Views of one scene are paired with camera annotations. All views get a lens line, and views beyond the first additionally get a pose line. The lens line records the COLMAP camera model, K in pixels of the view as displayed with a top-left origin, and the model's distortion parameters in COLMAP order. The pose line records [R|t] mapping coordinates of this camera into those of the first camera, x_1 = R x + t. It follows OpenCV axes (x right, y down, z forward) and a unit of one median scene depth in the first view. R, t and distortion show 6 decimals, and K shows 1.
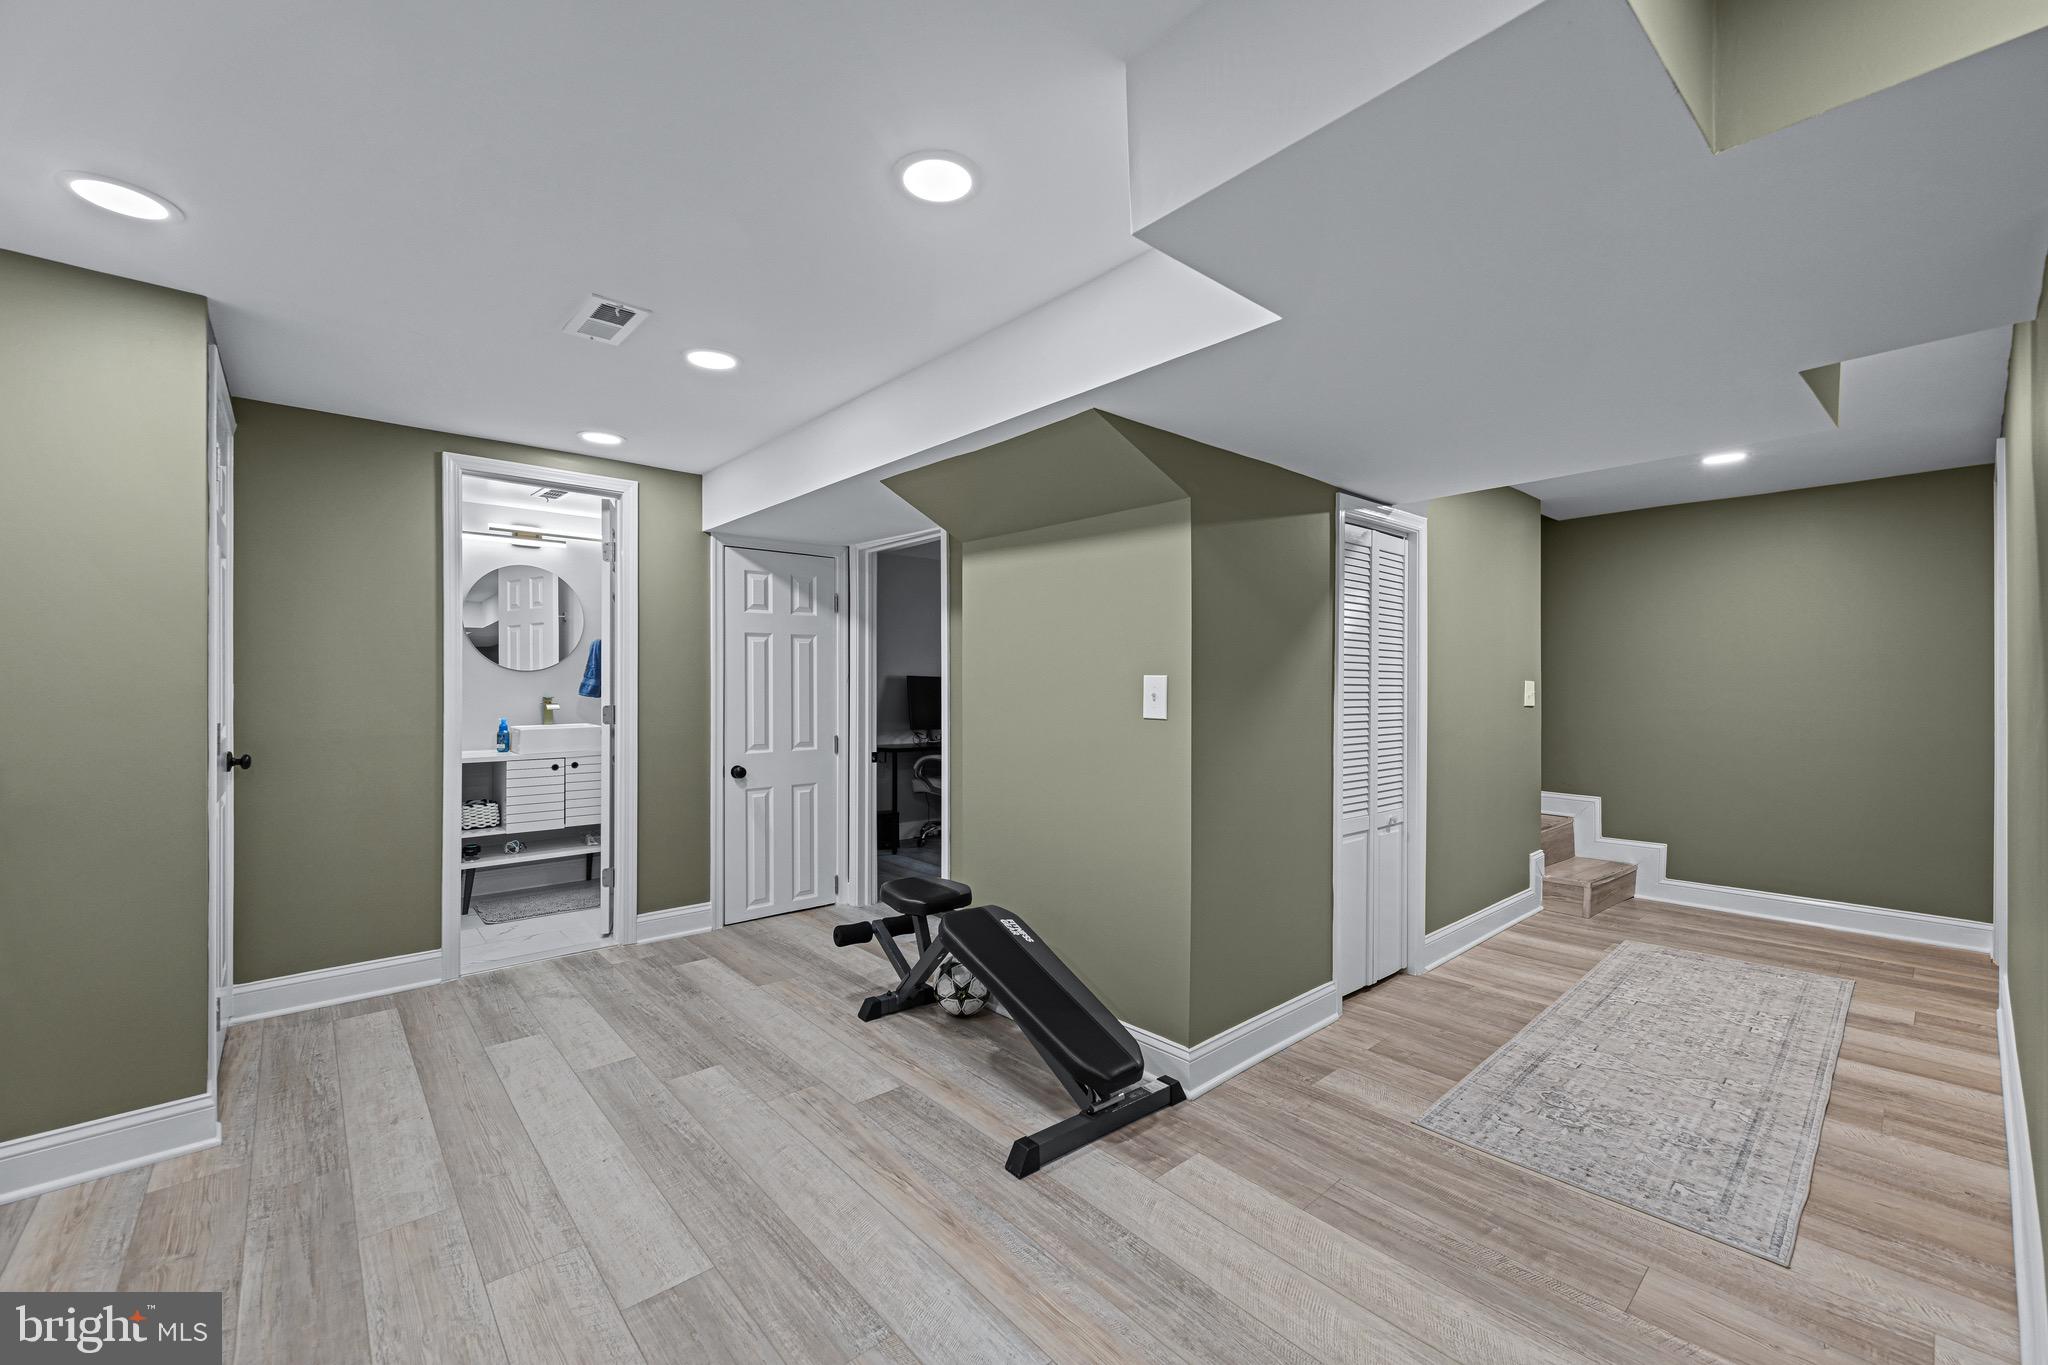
lens RADIAL K [[827.7, 0, 1035.4], [0, 827.7, 687.5], [0, 0, 1]] dist [0.000924, 0.000558]
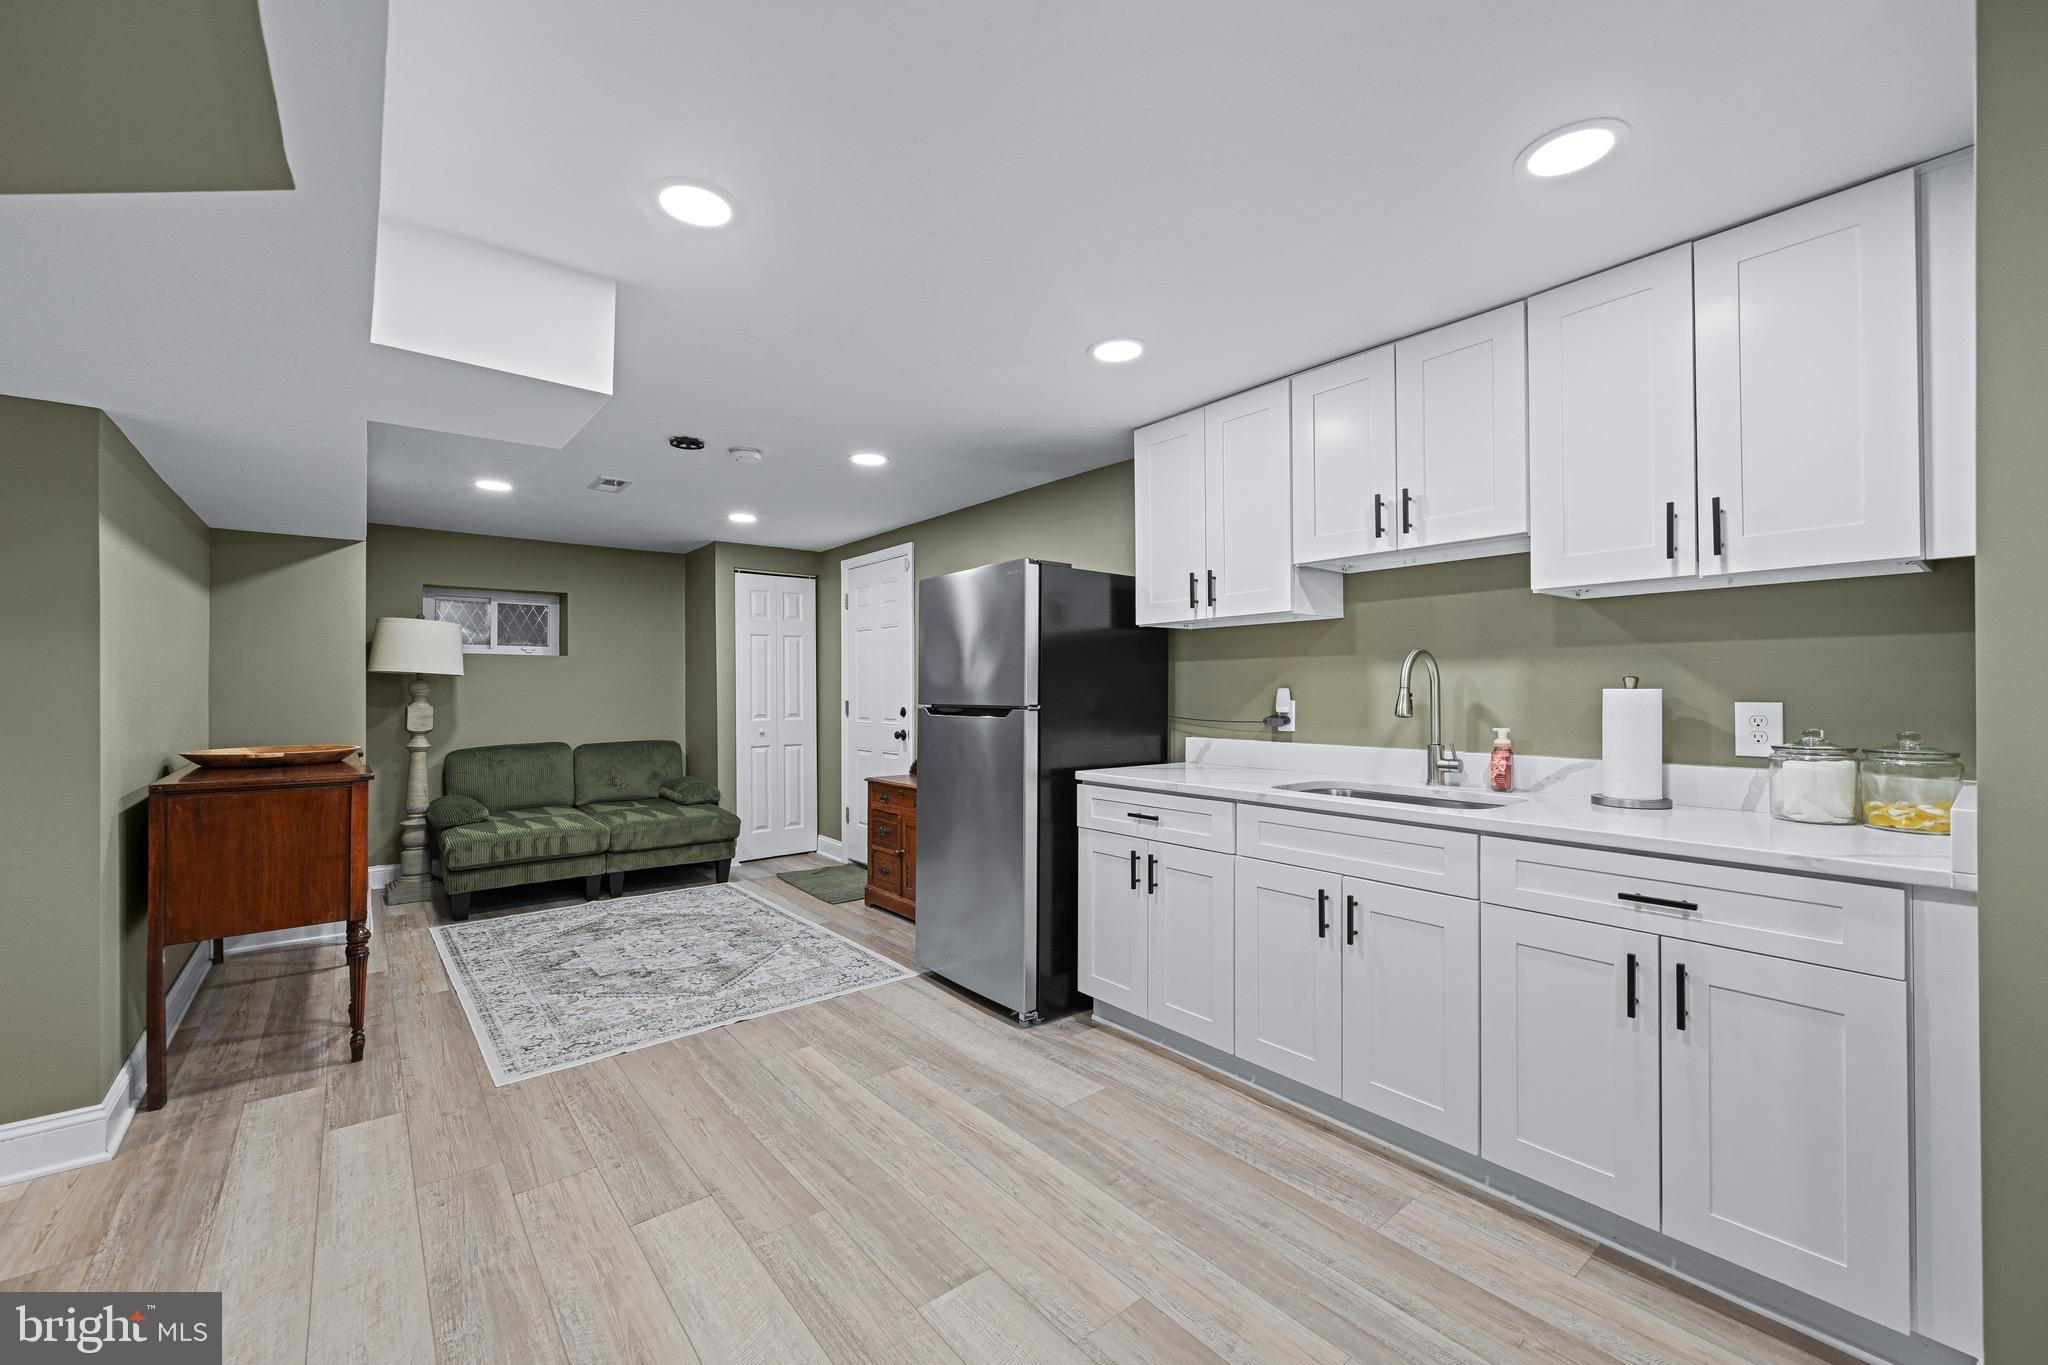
lens RADIAL K [[827.7, 0, 1027.7], [0, 827.7, 688.8], [0, 0, 1]] dist [0.000924, 0.000558]
pose [[-0.998669, 0.002707, 0.051501, -0.325298], [0.002875, 0.999991, 0.003177, -0.003301], [-0.051492, 0.003321, -0.998668, 1.113567]]
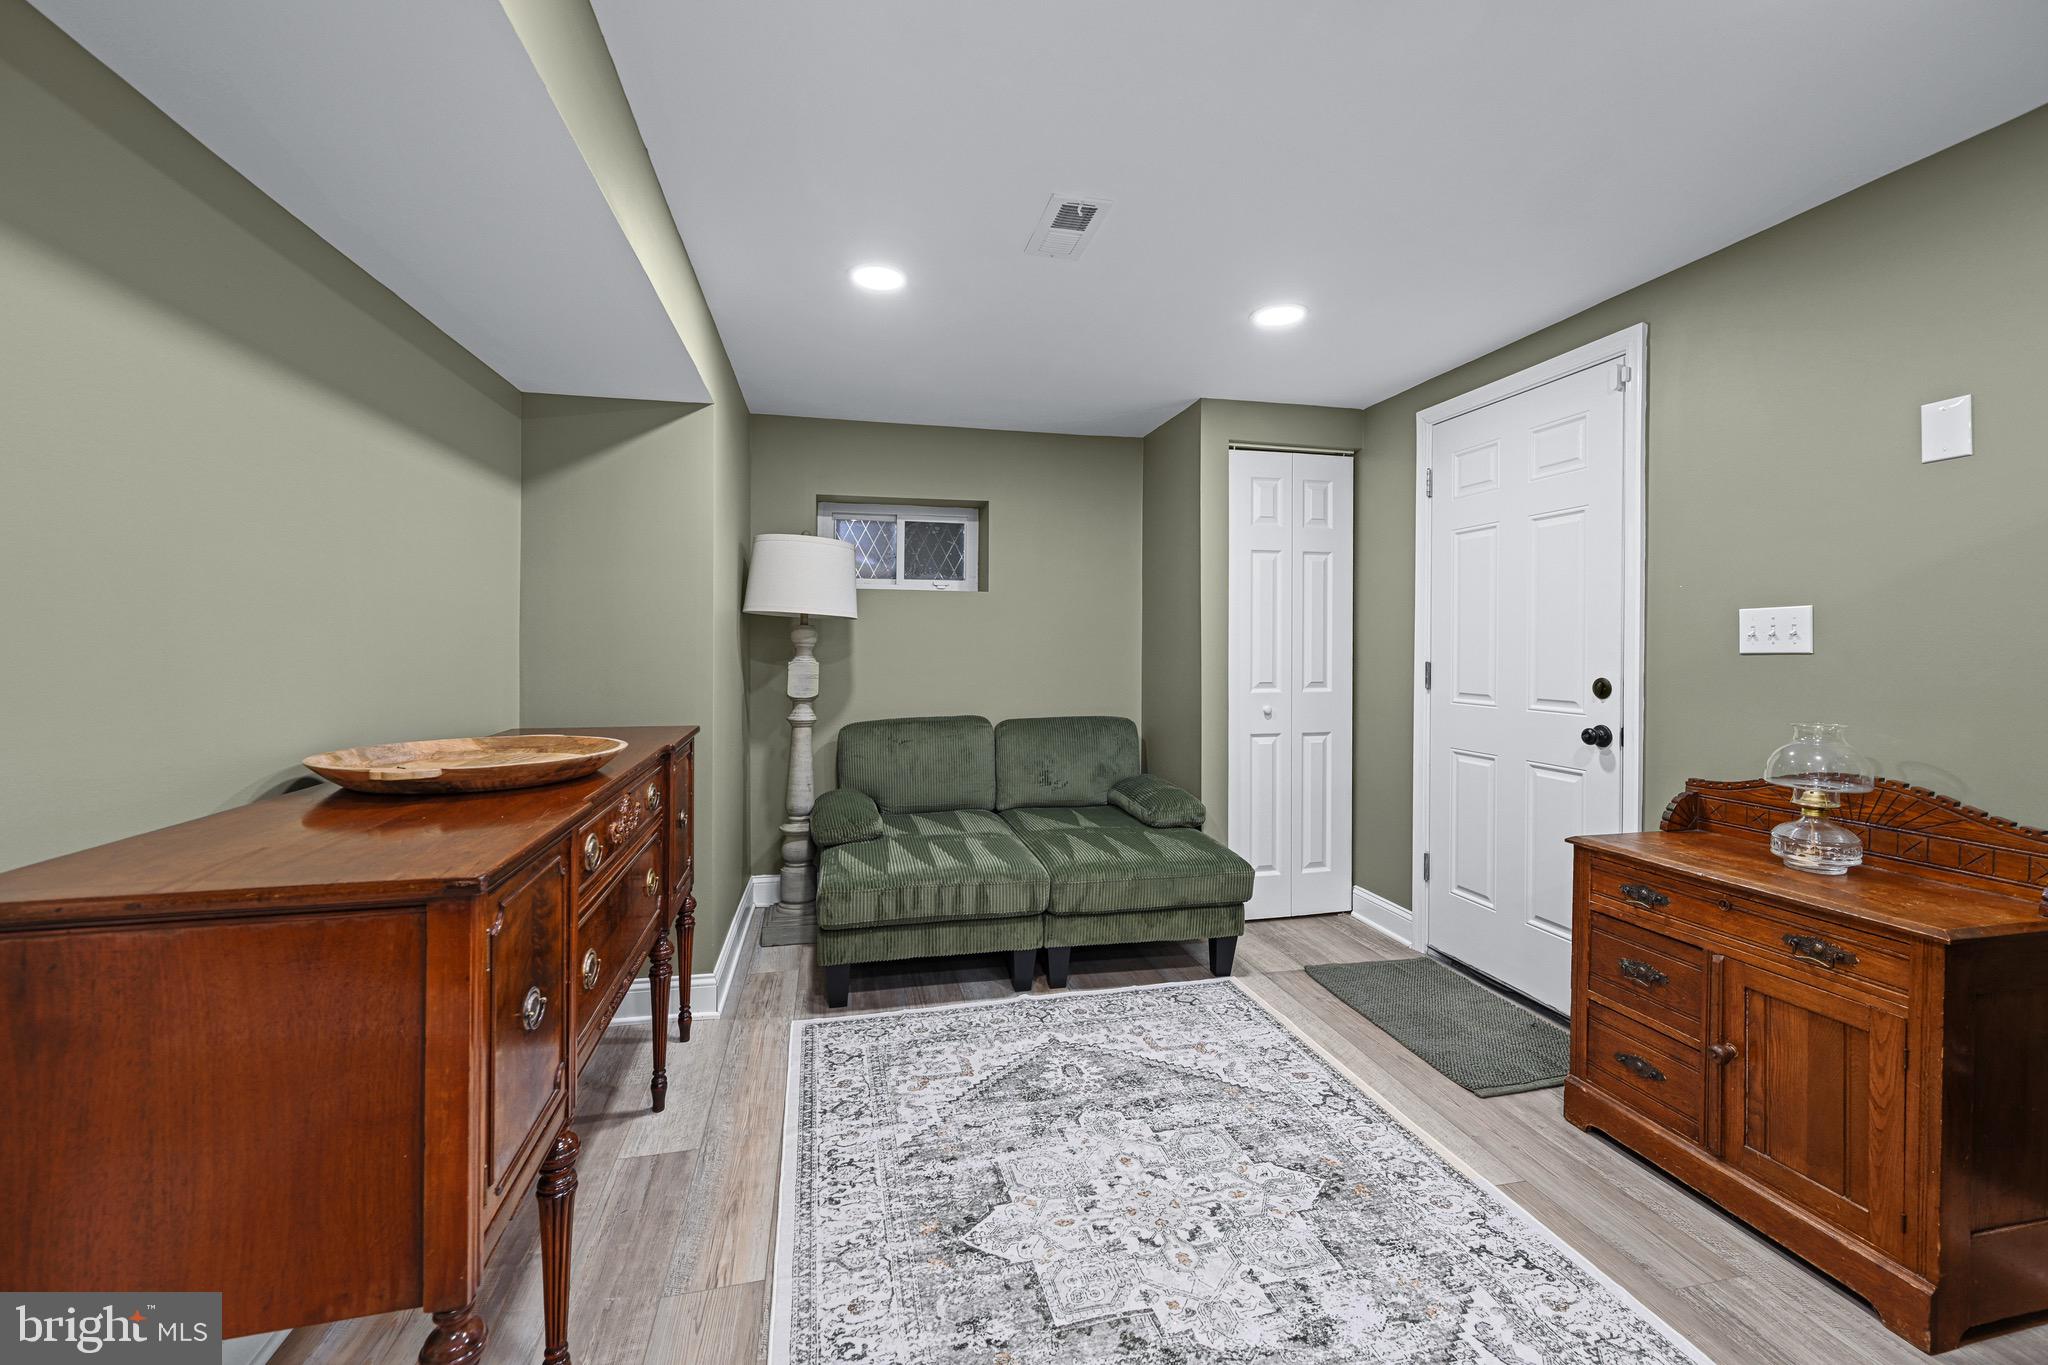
lens RADIAL K [[827.7, 0, 1032.9], [0, 827.7, 646.0], [0, 0, 1]] dist [0.000924, 0.000558]
pose [[-0.876557, -0.004161, 0.481279, 0.124498], [-0.002290, 0.999987, 0.004475, 0.004830], [-0.481292, 0.002820, -0.876556, 0.400013]]
